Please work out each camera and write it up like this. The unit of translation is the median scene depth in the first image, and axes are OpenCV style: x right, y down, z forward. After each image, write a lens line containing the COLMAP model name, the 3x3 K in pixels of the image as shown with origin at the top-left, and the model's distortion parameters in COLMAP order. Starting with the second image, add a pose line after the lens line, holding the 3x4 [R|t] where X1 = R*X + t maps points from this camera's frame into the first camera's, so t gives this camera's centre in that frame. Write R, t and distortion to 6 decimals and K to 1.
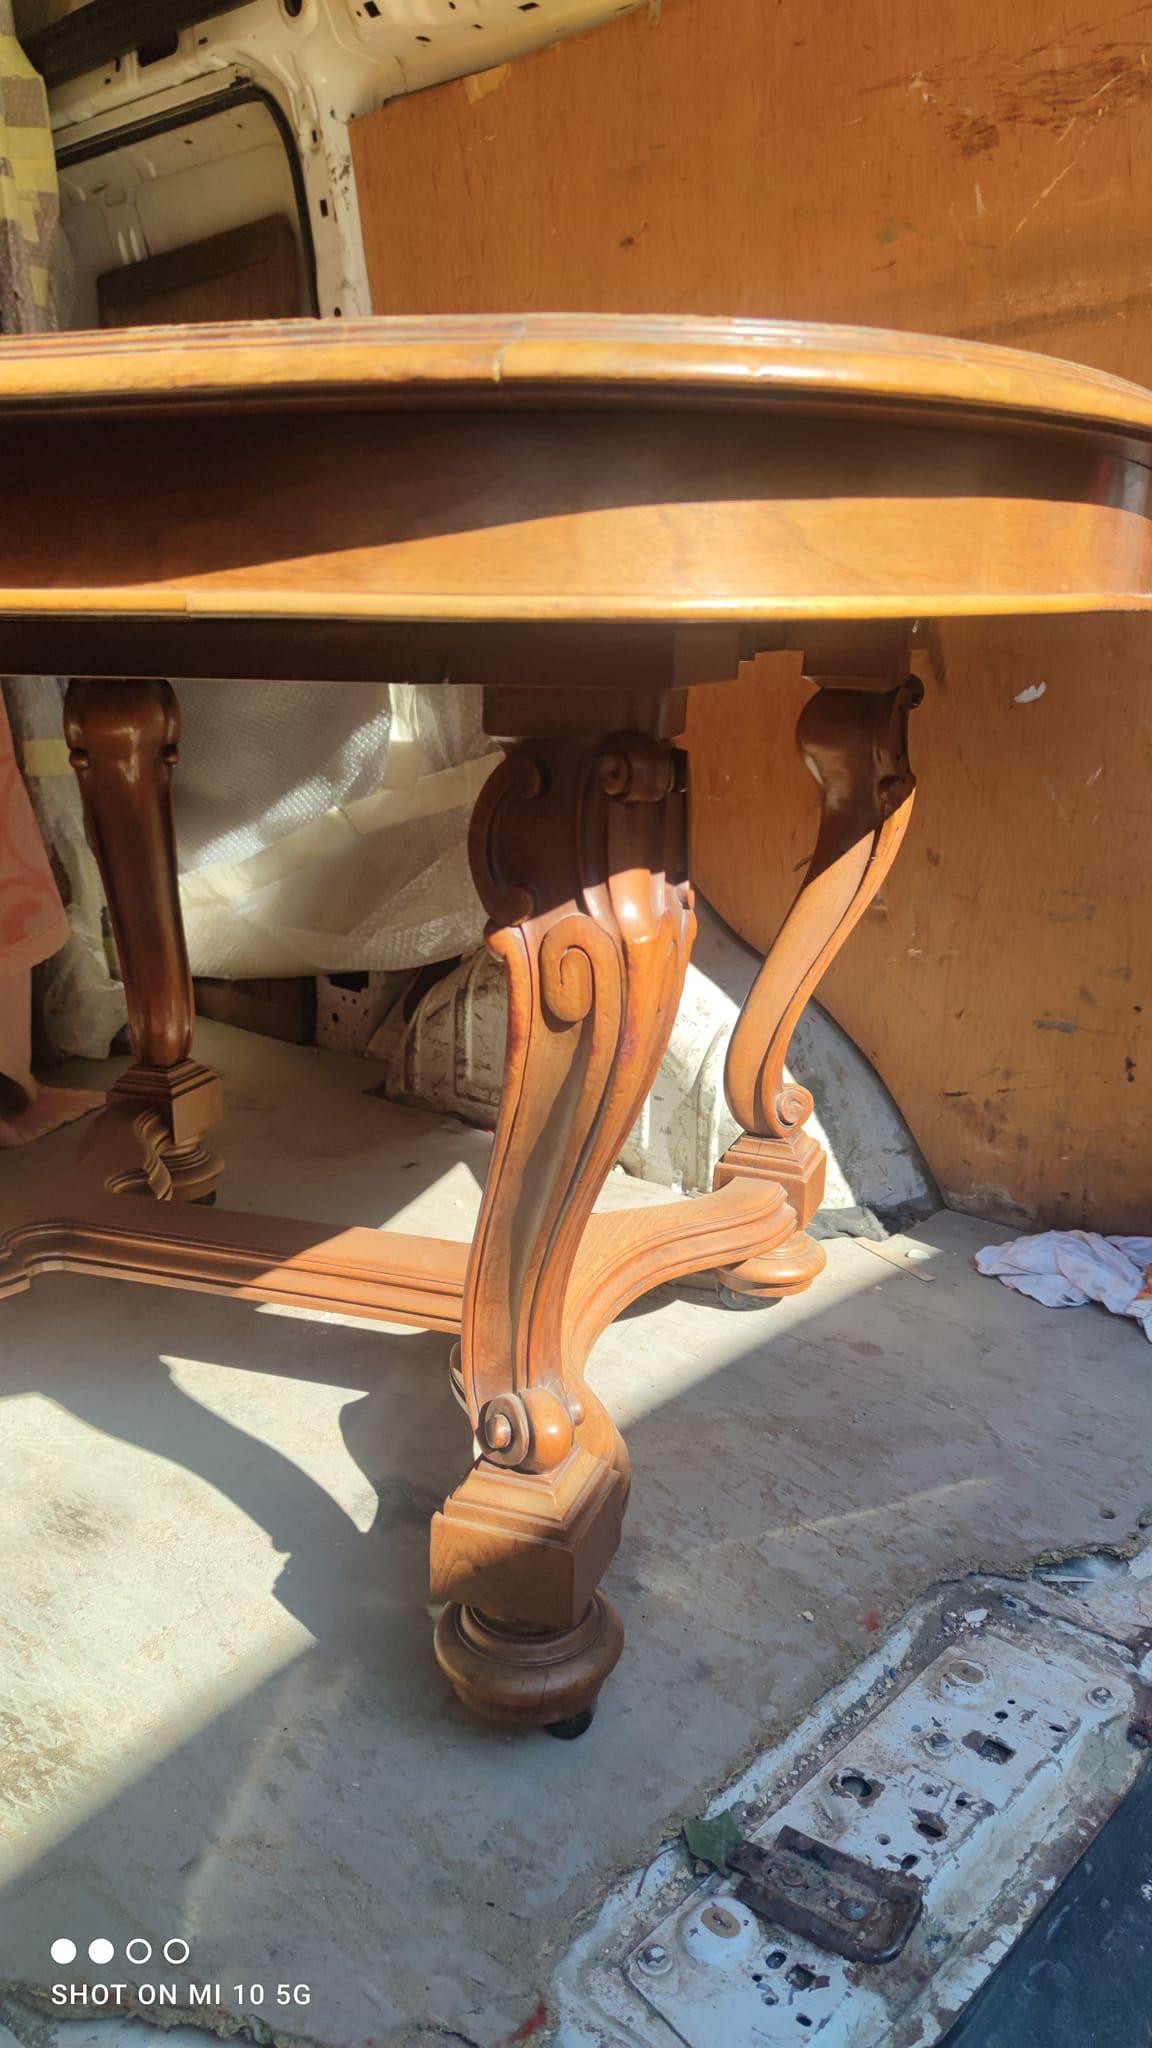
lens RADIAL K [[1522.0, 0, 595.2], [0, 1522.0, 1022.2], [0, 0, 1]] dist [0.060288, -0.058871]
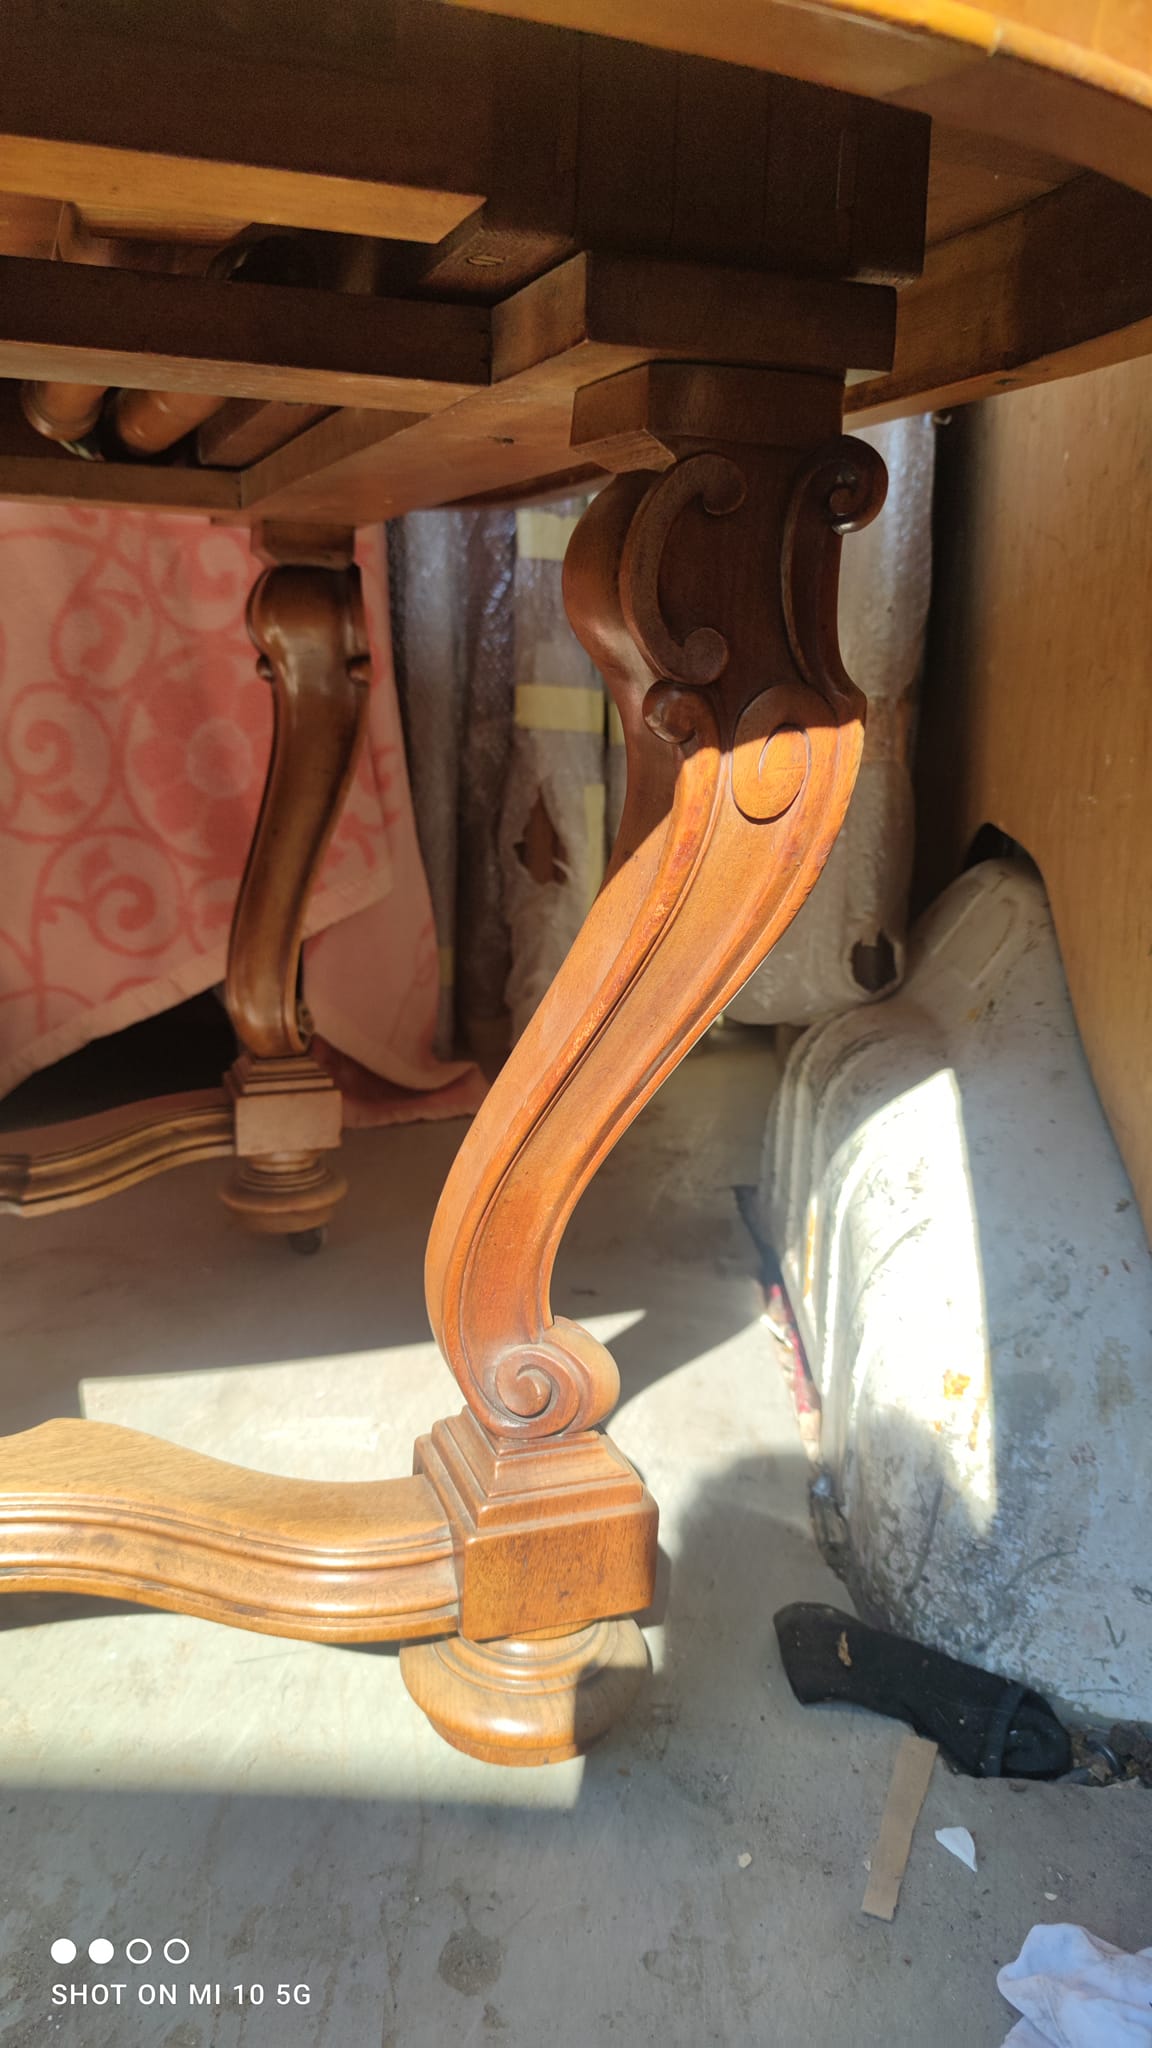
lens RADIAL K [[1522.0, 0, 565.2], [0, 1522.0, 1016.5], [0, 0, 1]] dist [0.060288, -0.058871]
pose [[0.650745, 0.193837, -0.734138, 0.491141], [-0.223004, 0.973016, 0.059237, -0.090386], [0.725810, 0.125168, 0.676412, 0.711467]]
